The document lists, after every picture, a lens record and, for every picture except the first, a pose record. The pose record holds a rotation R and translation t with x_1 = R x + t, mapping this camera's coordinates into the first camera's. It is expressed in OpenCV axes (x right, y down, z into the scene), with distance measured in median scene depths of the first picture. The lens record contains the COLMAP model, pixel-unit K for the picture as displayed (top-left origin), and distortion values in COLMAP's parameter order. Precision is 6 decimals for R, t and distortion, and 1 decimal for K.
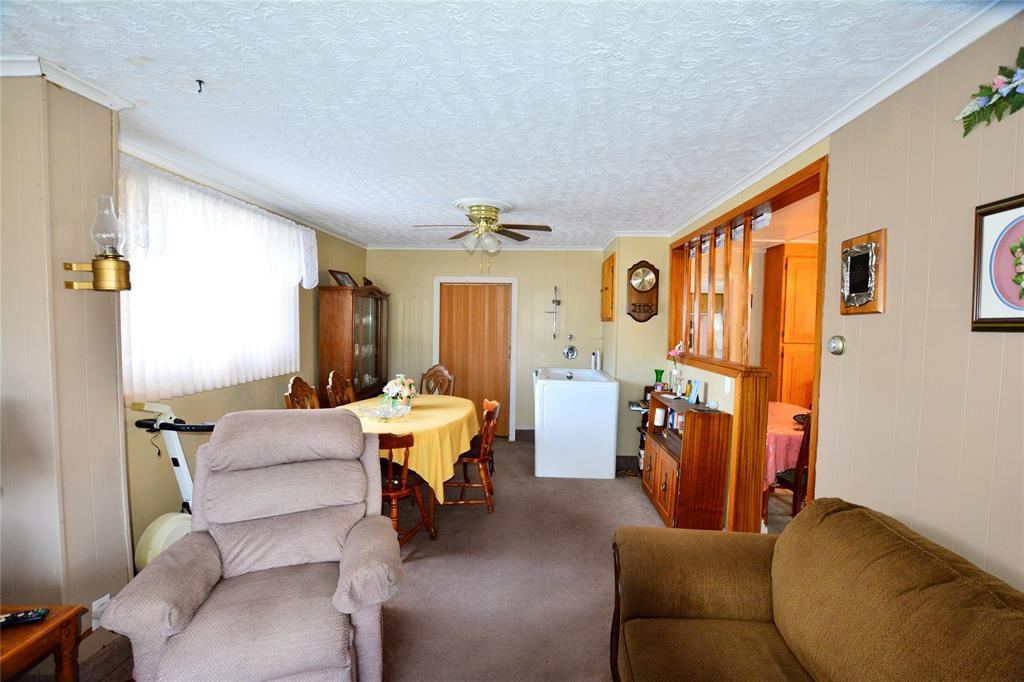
lens RADIAL K [[453.2, 0, 514.5], [0, 453.2, 345.1], [0, 0, 1]] dist [-0.016508, 0.001367]
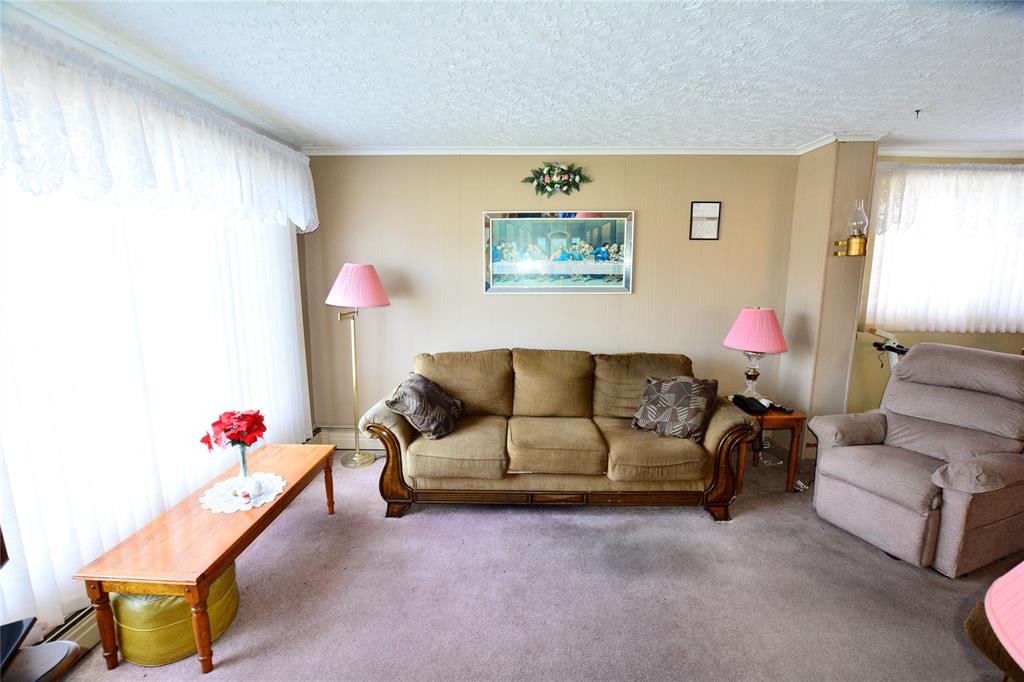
lens RADIAL K [[453.2, 0, 530.9], [0, 453.2, 344.1], [0, 0, 1]] dist [-0.016508, 0.001367]
pose [[0.057379, 0.147584, -0.987384, 0.719601], [-0.055677, 0.987947, 0.144433, 0.029456], [0.996799, 0.046688, 0.064904, -0.305050]]
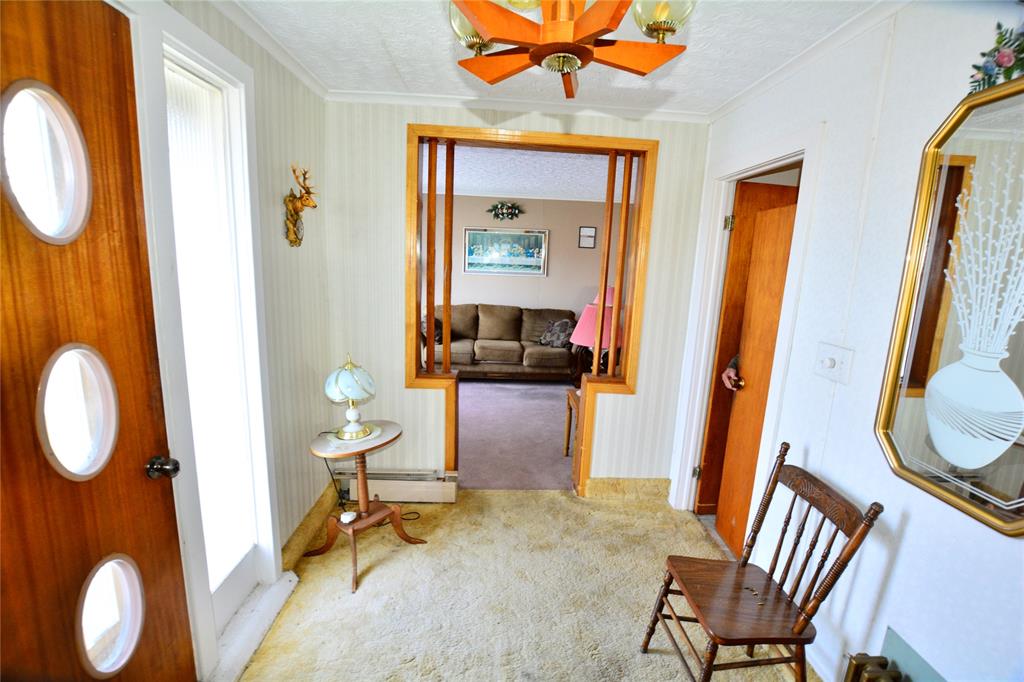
lens RADIAL K [[453.2, 0, 516.1], [0, 453.2, 344.5], [0, 0, 1]] dist [-0.016508, 0.001367]
pose [[0.097425, 0.170105, -0.980598, 2.145770], [-0.092292, 0.982584, 0.161280, 0.043384], [0.990954, 0.074789, 0.111428, -0.329438]]
